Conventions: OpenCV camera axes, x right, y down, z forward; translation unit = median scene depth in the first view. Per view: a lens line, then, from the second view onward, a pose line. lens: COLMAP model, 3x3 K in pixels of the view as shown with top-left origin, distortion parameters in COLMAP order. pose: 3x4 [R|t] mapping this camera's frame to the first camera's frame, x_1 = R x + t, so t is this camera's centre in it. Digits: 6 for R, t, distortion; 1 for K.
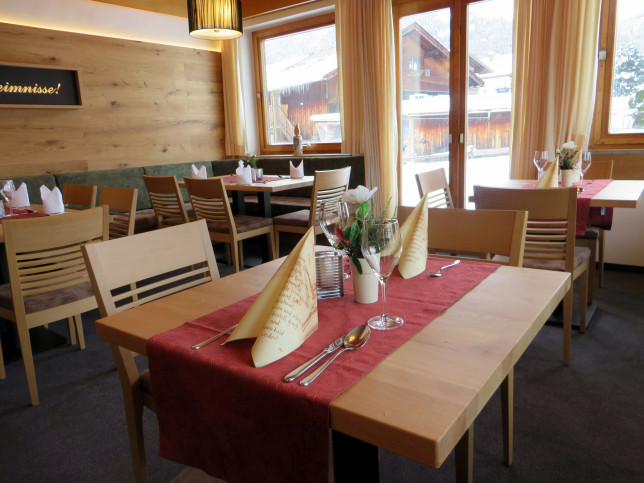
lens RADIAL K [[485.3, 0, 323.2], [0, 485.3, 238.8], [0, 0, 1]] dist [-0.015253, -0.002509]
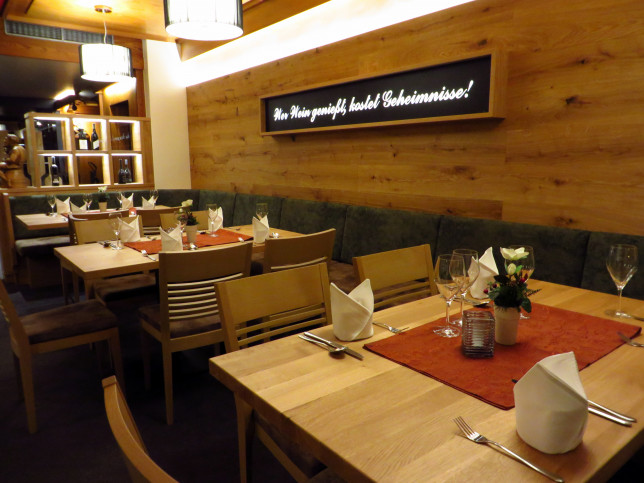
lens RADIAL K [[485.3, 0, 324.8], [0, 485.3, 240.2], [0, 0, 1]] dist [-0.015253, -0.002509]
pose [[-0.248827, 0.203602, -0.946906, 0.143458], [-0.185974, 0.949420, 0.253013, -0.222371], [0.950526, 0.239056, -0.198376, 0.894874]]
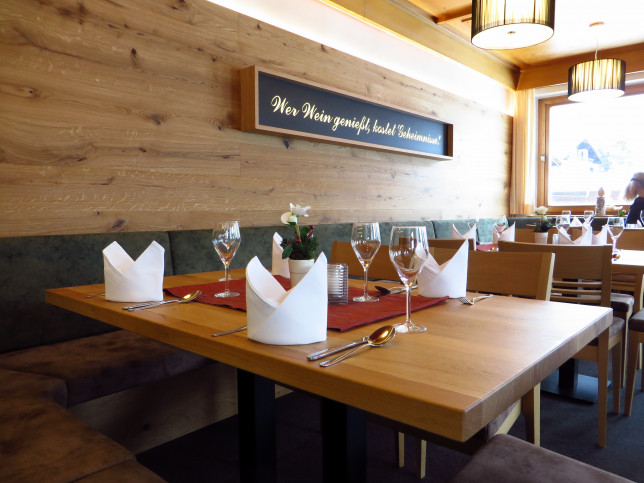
lens RADIAL K [[485.3, 0, 321.6], [0, 485.3, 241.0], [0, 0, 1]] dist [-0.015253, -0.002509]
pose [[0.996319, 0.043449, -0.073902, -0.645357], [-0.053757, 0.988150, -0.143767, 0.063554], [0.066779, 0.147210, 0.986848, -0.022990]]
